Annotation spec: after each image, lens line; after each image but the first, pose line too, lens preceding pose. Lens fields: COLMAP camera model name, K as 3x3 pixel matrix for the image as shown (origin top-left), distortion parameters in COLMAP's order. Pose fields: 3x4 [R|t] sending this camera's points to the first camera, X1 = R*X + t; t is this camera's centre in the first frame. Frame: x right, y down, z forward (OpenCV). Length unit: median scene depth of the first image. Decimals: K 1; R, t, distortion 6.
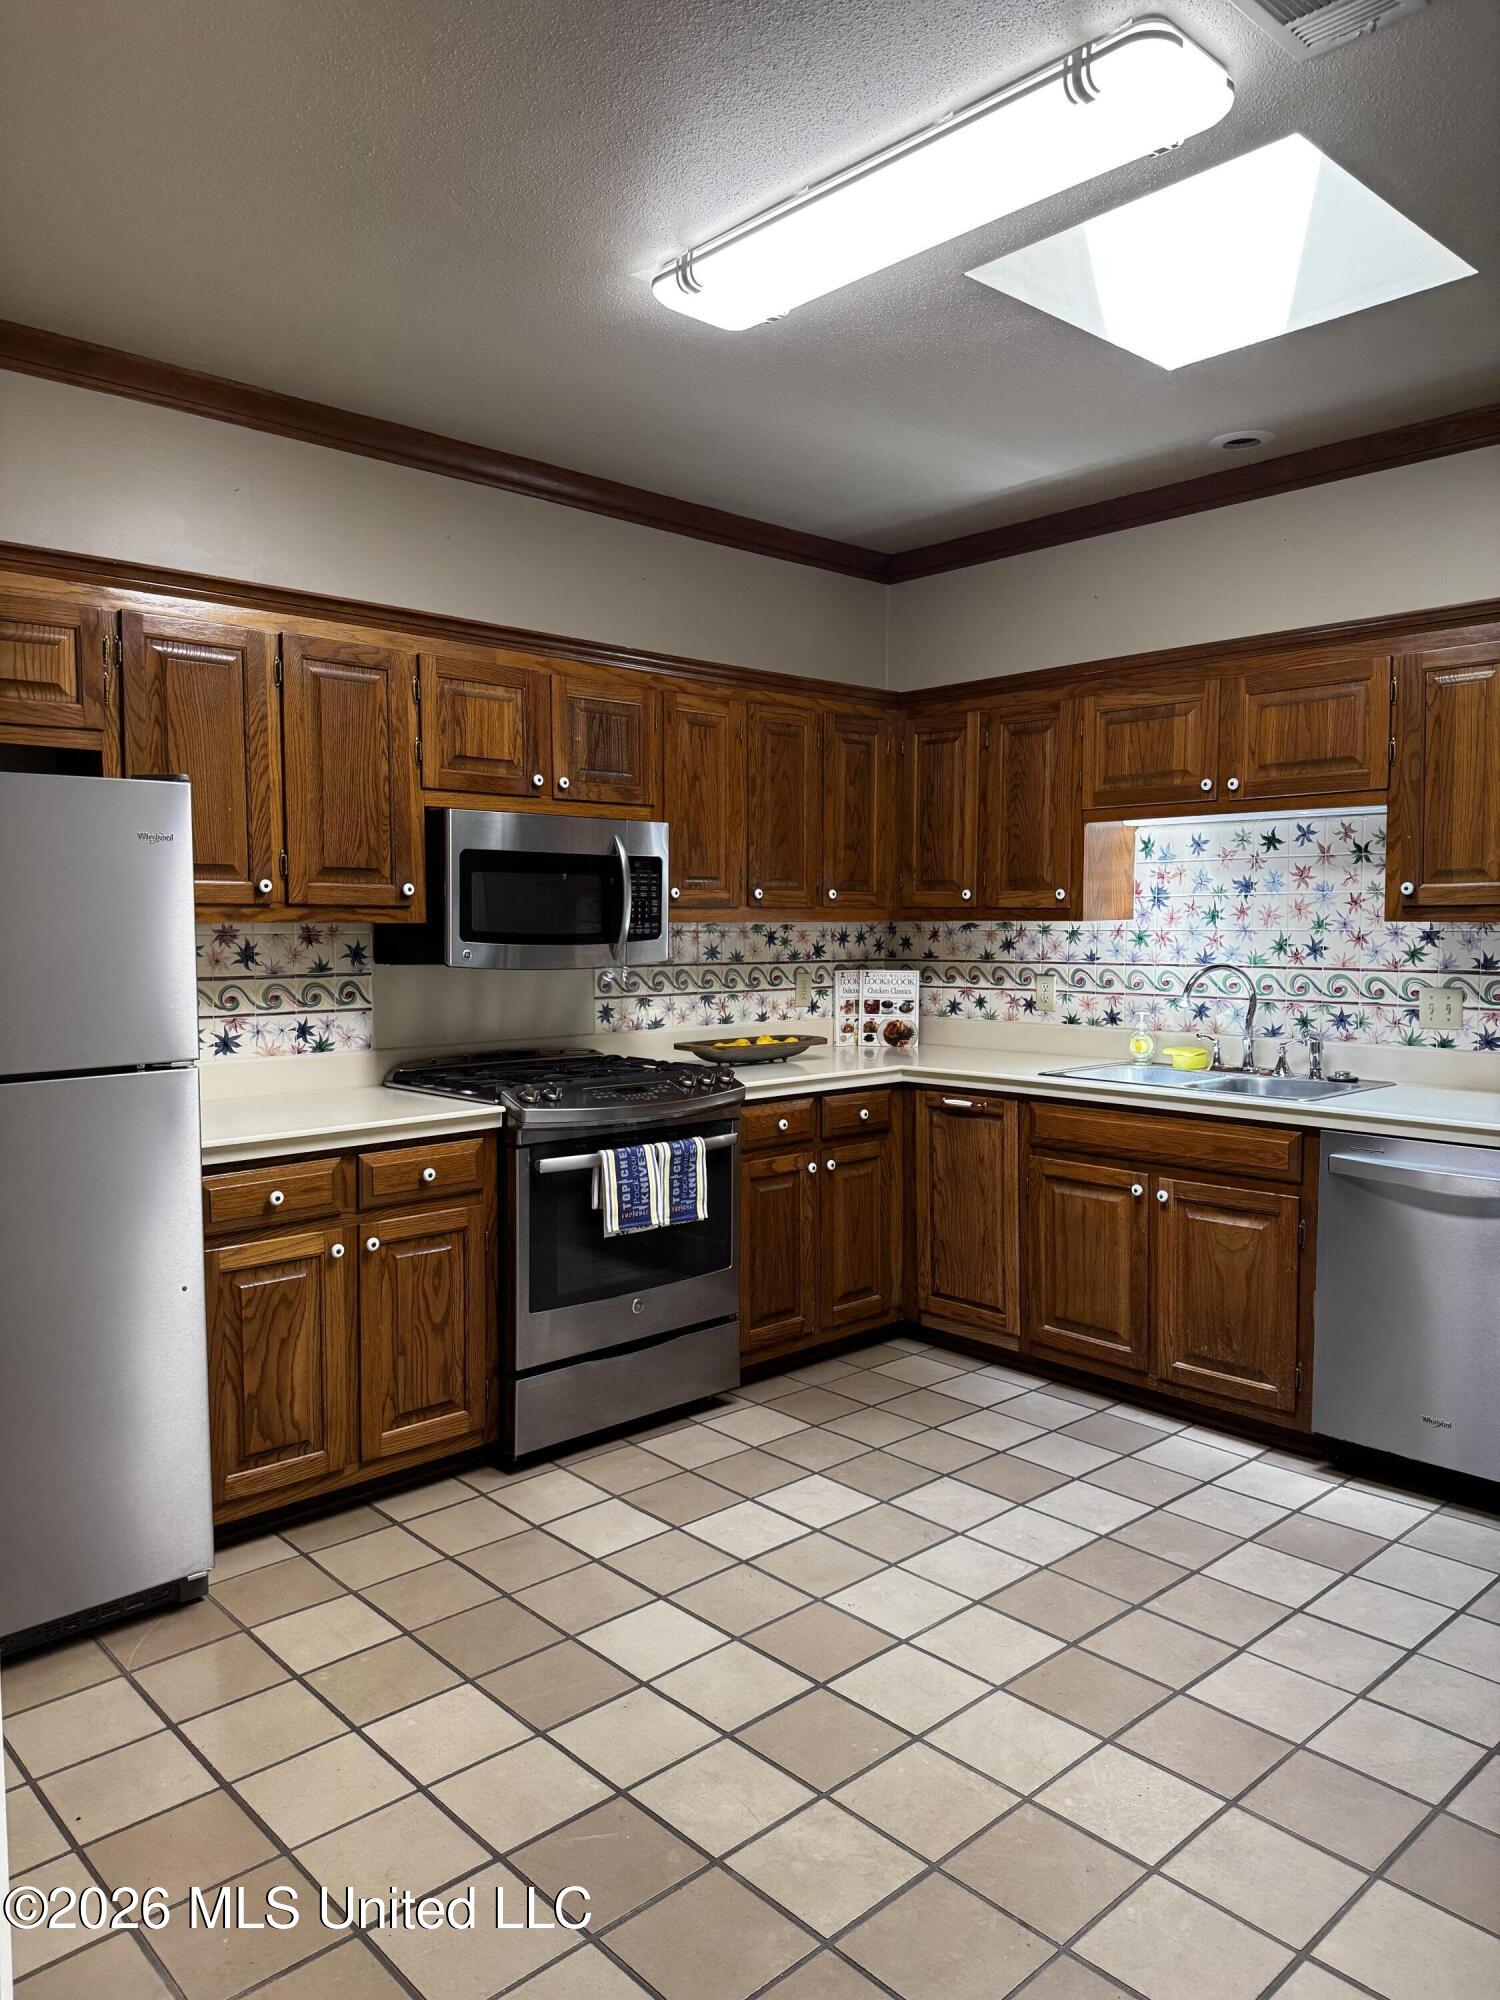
lens RADIAL K [[1381.6, 0, 750.6], [0, 1381.6, 1013.6], [0, 0, 1]] dist [0.167096, -0.324292]
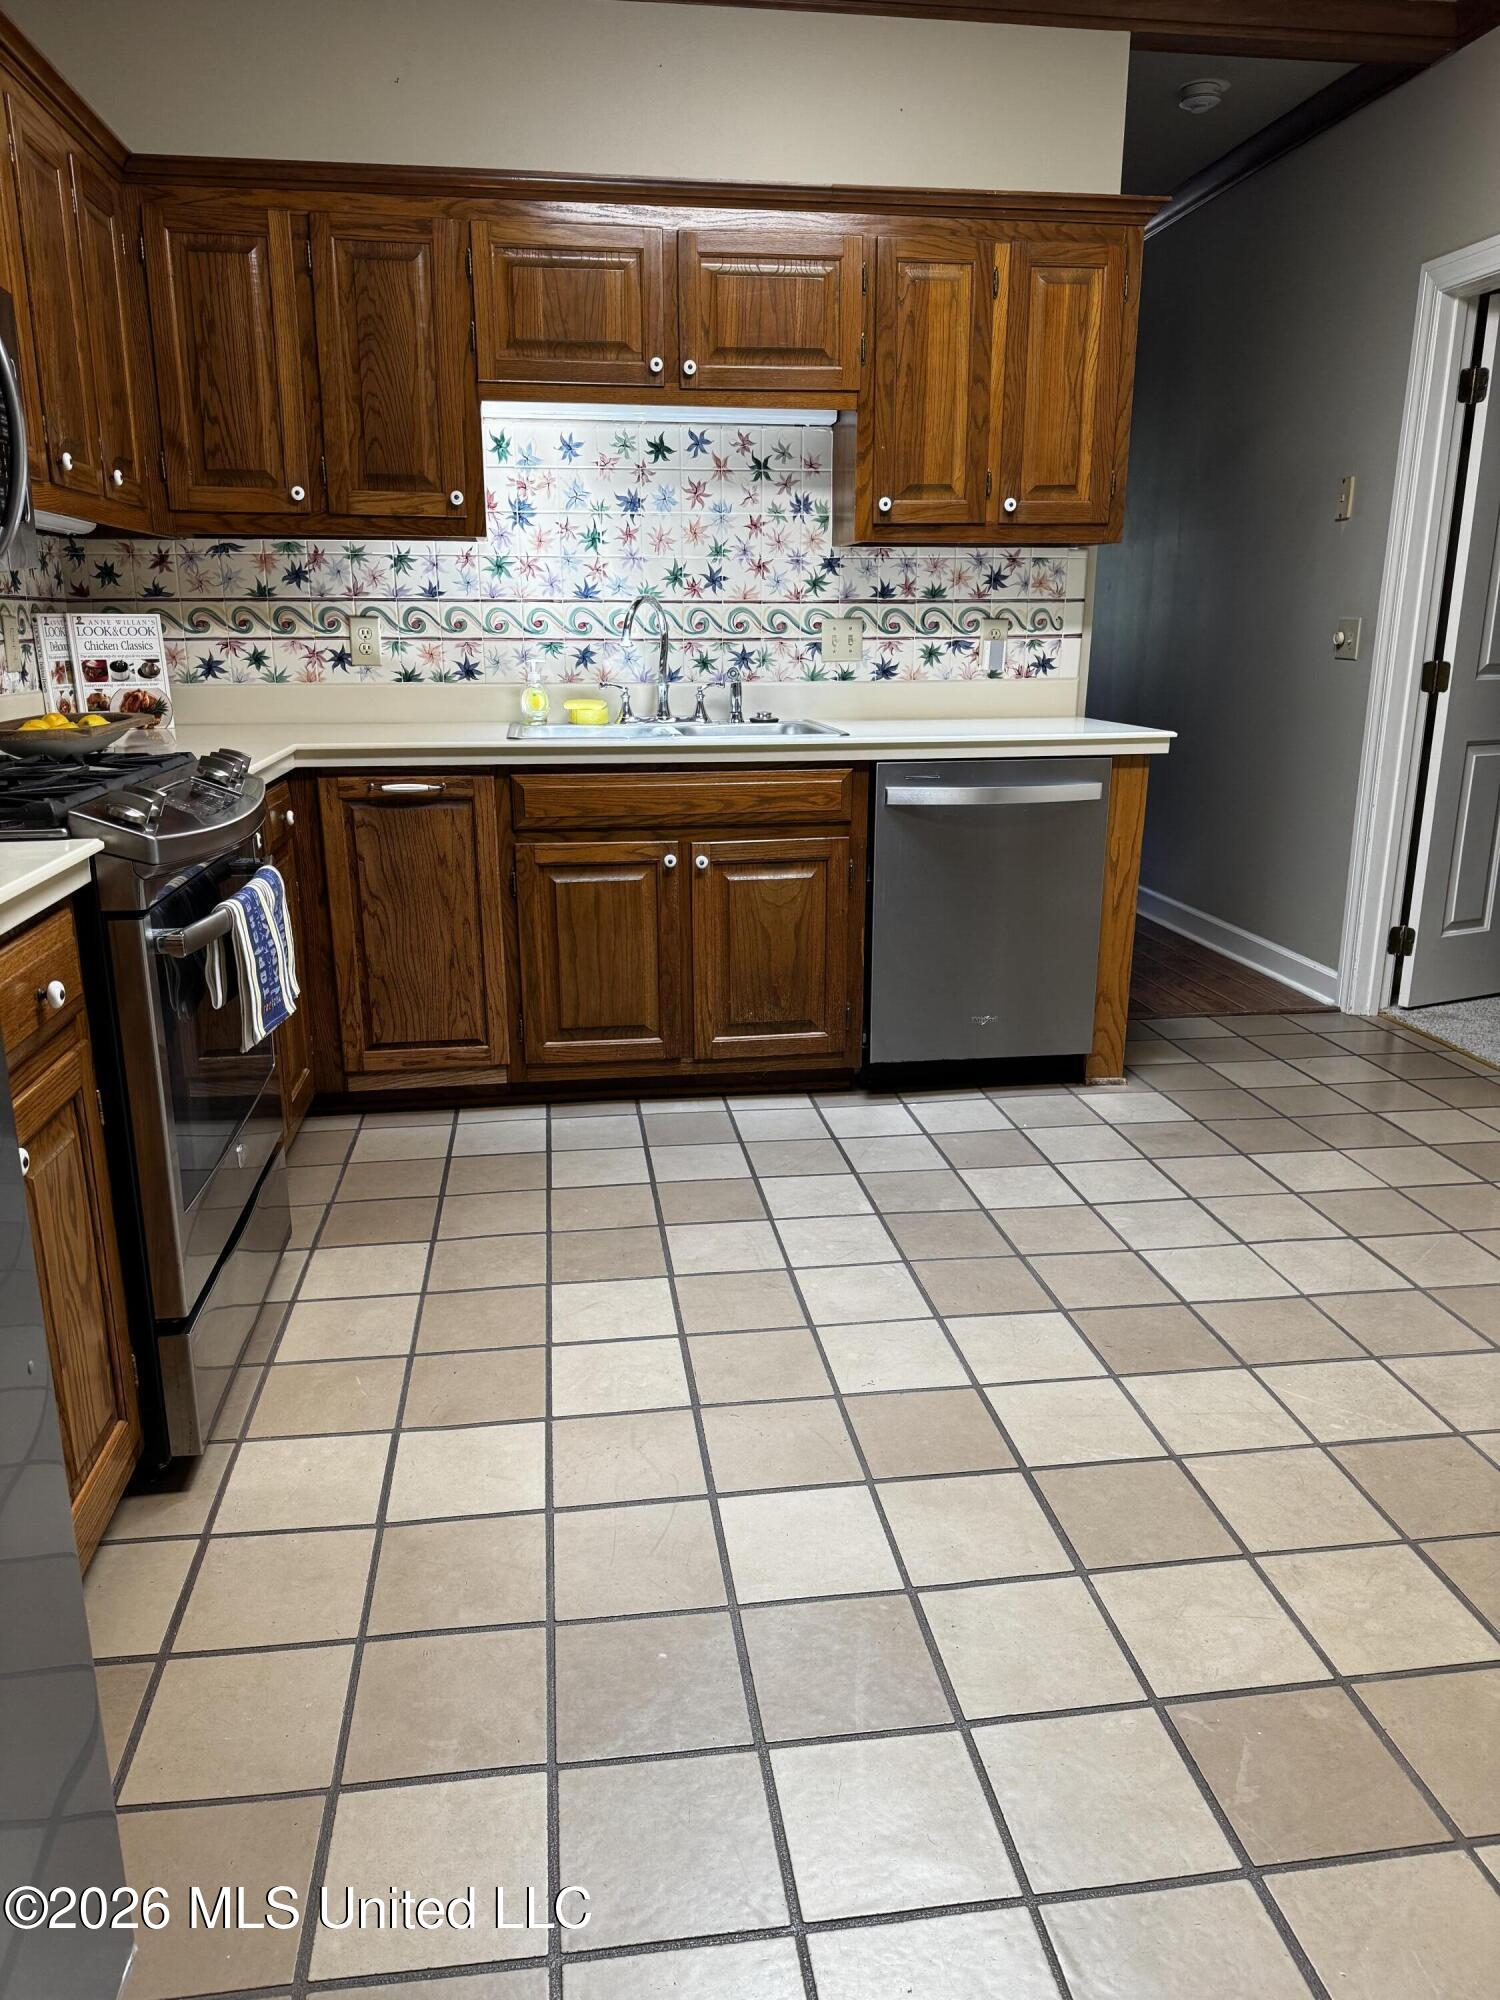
lens RADIAL K [[1381.6, 0, 750.6], [0, 1381.6, 1013.6], [0, 0, 1]] dist [0.167096, -0.324292]
pose [[0.573423, -0.221412, 0.788773, -0.391470], [0.057028, 0.971240, 0.231173, 0.021051], [-0.817272, -0.087578, 0.569558, 0.446997]]
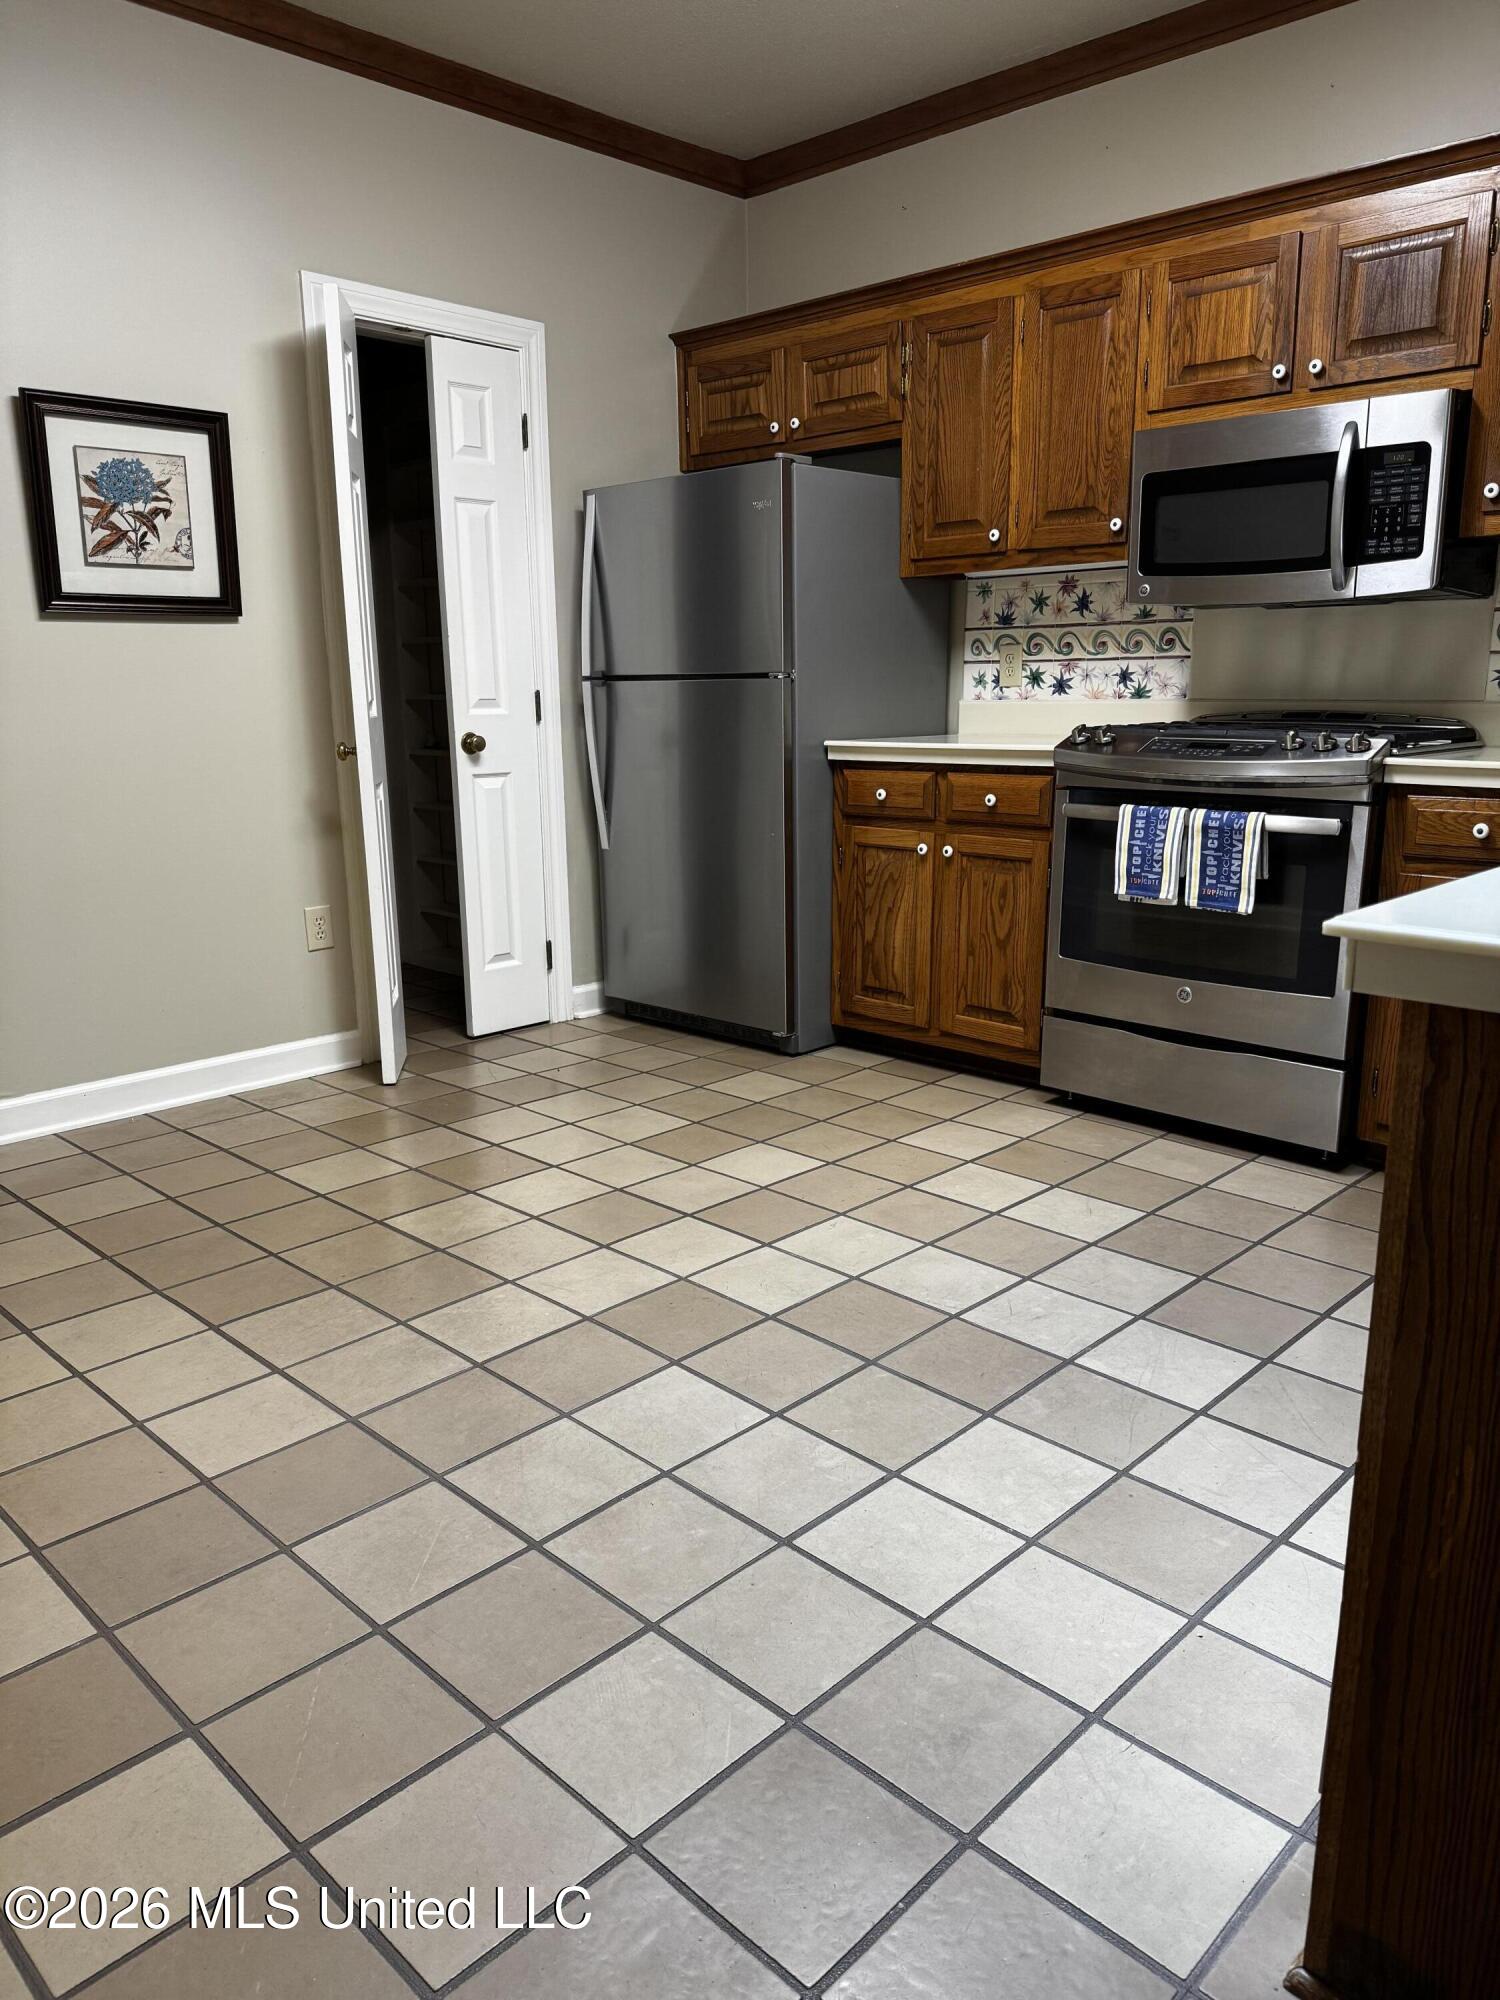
lens RADIAL K [[1381.6, 0, 750.6], [0, 1381.6, 1013.6], [0, 0, 1]] dist [0.167096, -0.324292]
pose [[0.046064, 0.231626, -0.971714, 0.721285], [-0.063215, 0.971472, 0.228572, 0.033204], [0.996936, 0.050898, 0.059392, 0.626419]]
